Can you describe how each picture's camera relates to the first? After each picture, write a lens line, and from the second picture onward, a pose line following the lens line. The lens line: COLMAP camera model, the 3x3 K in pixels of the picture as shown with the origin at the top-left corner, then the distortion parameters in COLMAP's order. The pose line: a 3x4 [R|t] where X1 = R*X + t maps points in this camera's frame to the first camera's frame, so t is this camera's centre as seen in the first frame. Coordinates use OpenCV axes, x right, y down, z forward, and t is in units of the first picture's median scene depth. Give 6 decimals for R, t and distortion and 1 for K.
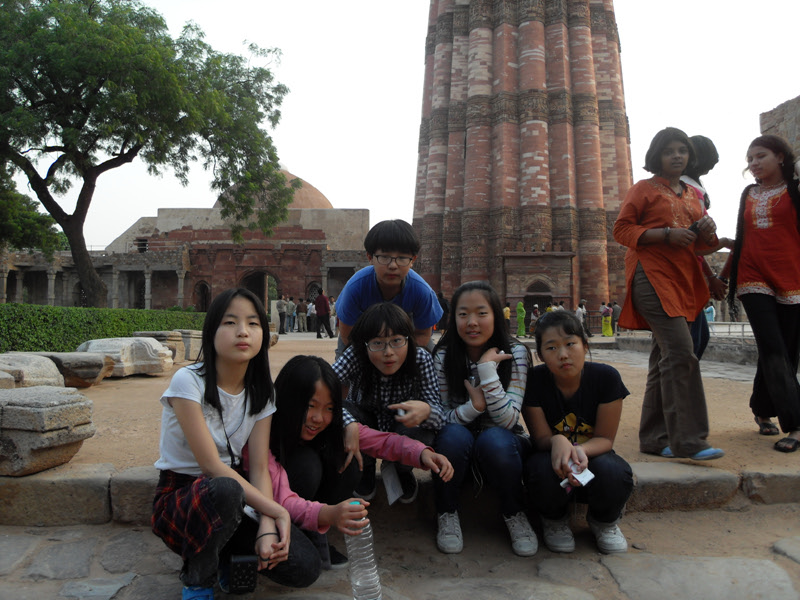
lens RADIAL K [[668.6, 0, 394.9], [0, 668.6, 282.7], [0, 0, 1]] dist [-0.068989, -0.002080]
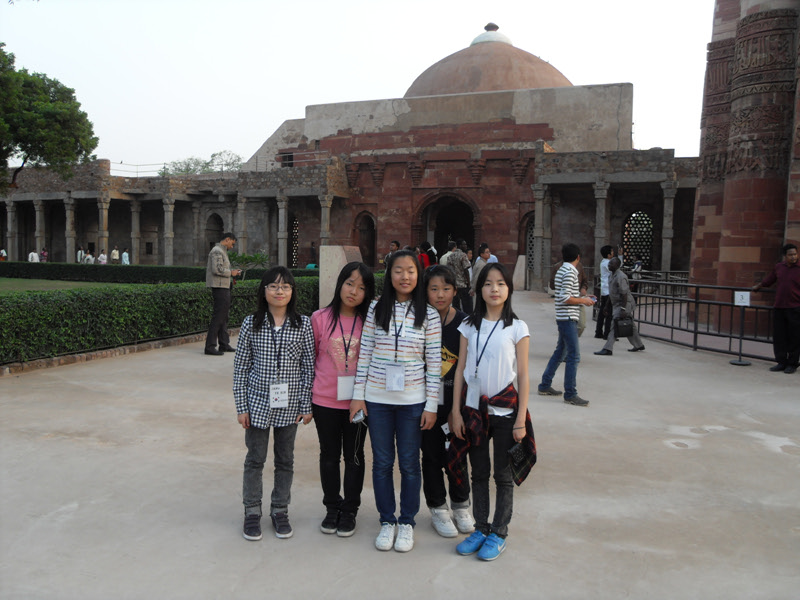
lens RADIAL K [[668.6, 0, 394.9], [0, 668.6, 282.7], [0, 0, 1]] dist [-0.068989, -0.002080]
pose [[0.908388, 0.035543, -0.416615, 0.017551], [0.002753, 0.995851, 0.090961, 0.007386], [0.418119, -0.083775, 0.904521, 0.402727]]
